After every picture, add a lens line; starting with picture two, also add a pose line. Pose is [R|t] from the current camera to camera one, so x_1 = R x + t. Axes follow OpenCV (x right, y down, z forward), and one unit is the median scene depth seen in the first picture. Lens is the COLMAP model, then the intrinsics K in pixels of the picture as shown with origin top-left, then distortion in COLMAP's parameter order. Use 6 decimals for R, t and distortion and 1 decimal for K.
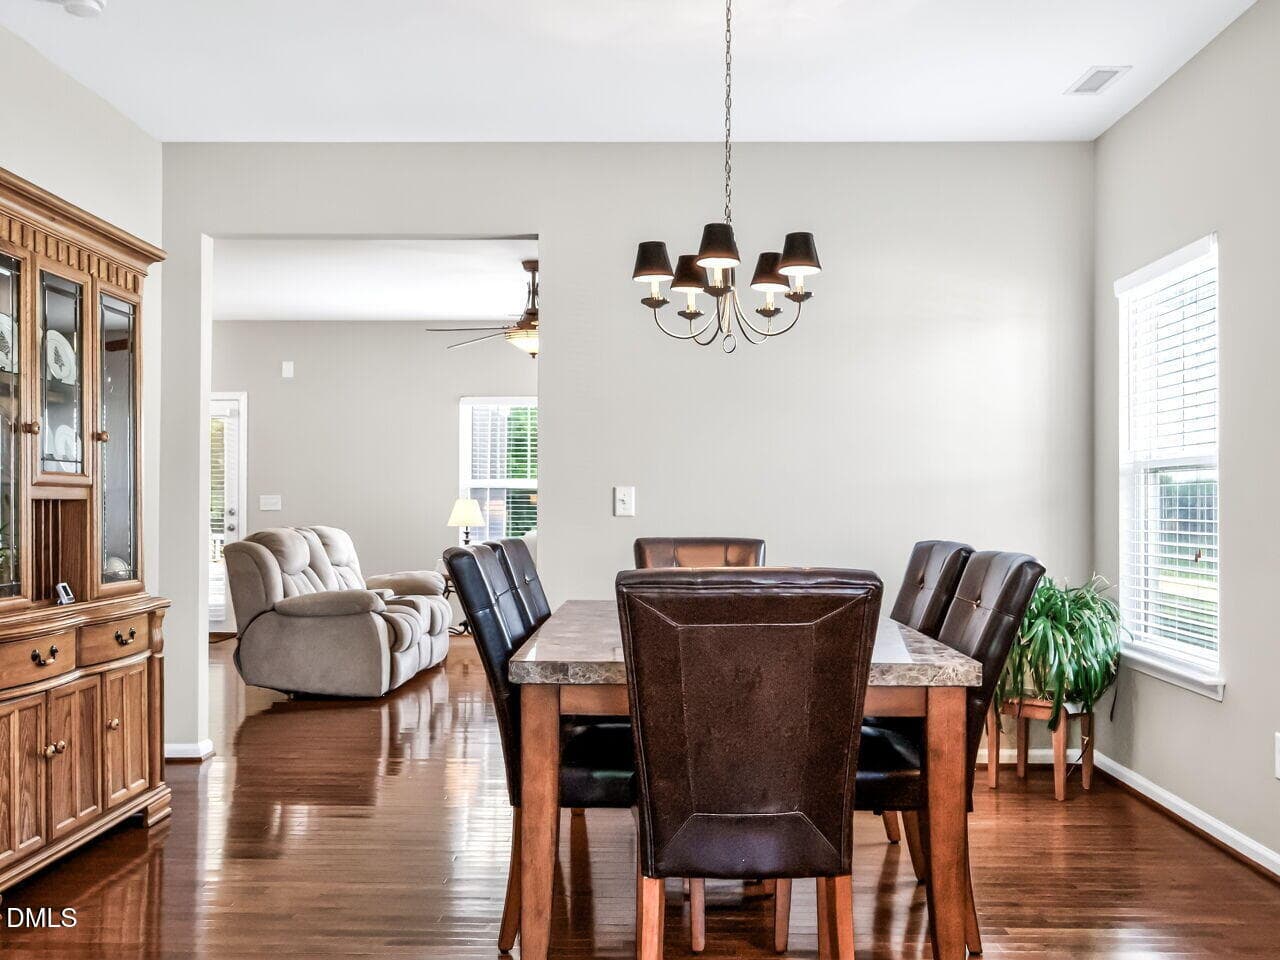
lens RADIAL K [[1200.4, 0, 640.0], [0, 1200.4, 480.0], [0, 0, 1]] dist [-0.004940, -0.010944]
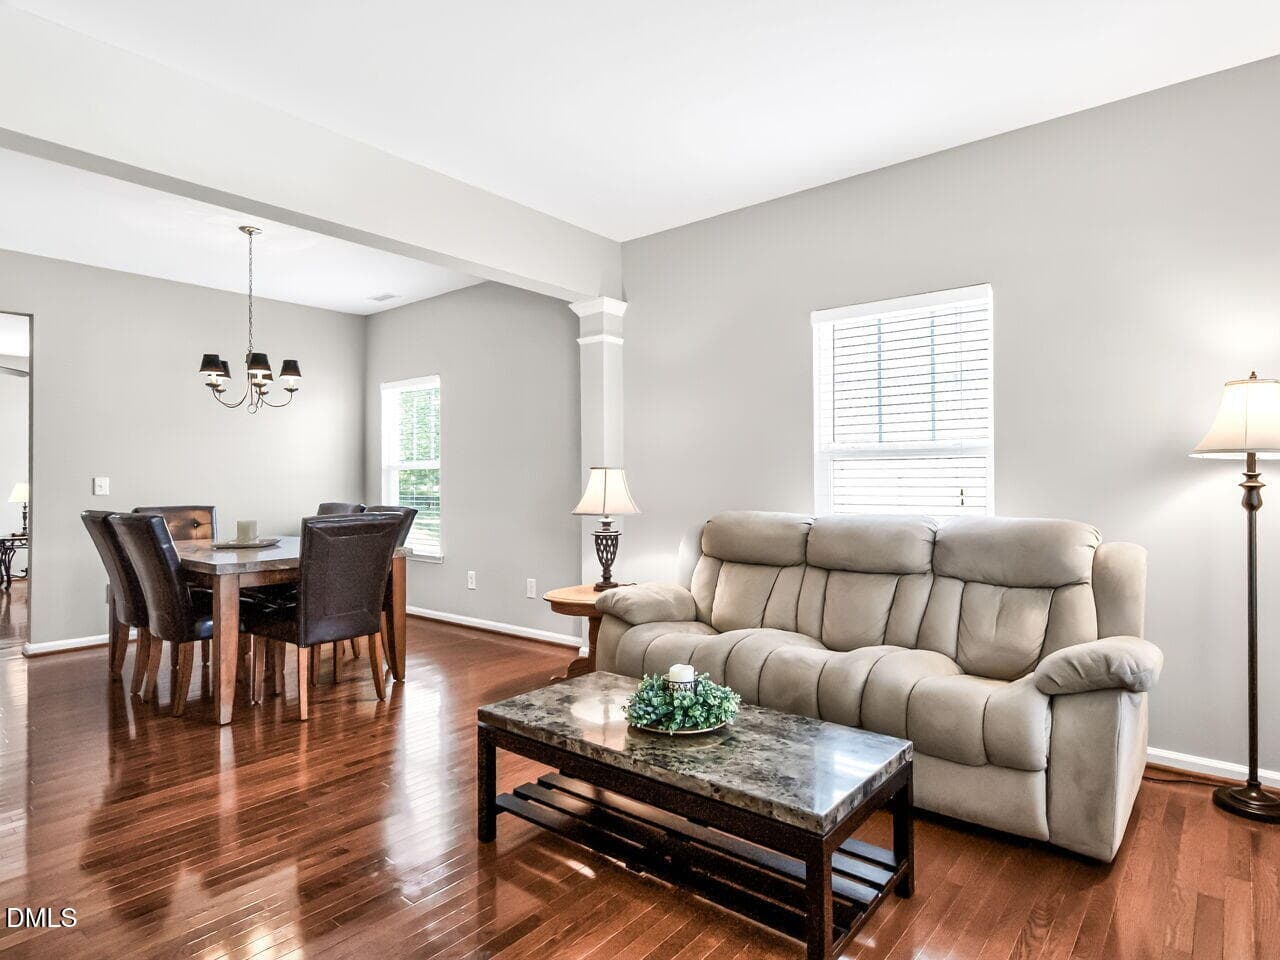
lens RADIAL K [[714.7, 0, 640.0], [0, 714.7, 480.0], [0, 0, 1]] dist [0.001254, -0.003759]
pose [[0.615789, -0.008459, 0.787866, -0.477994], [-0.007970, 0.999824, 0.016964, -0.019673], [-0.787871, -0.016725, 0.615613, -0.266498]]
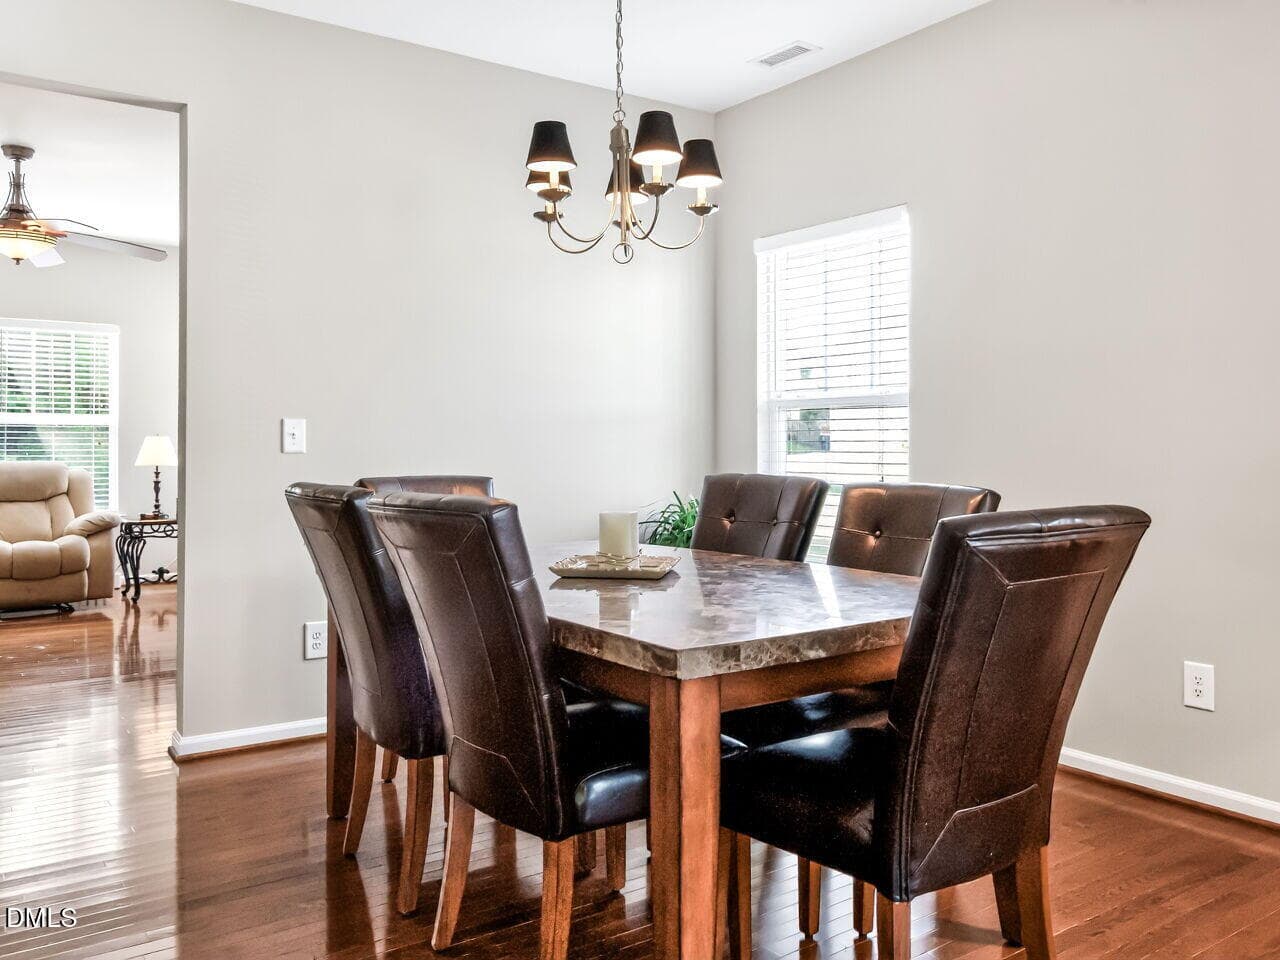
lens RADIAL K [[1016.2, 0, 641.6], [0, 1016.2, 452.5], [0, 0, 1]] dist [-0.013359, -0.008794]
pose [[0.794319, -0.012539, 0.607371, -0.370096], [-0.006447, 0.999557, 0.029066, 0.010146], [-0.607466, -0.027003, 0.793886, 0.399211]]
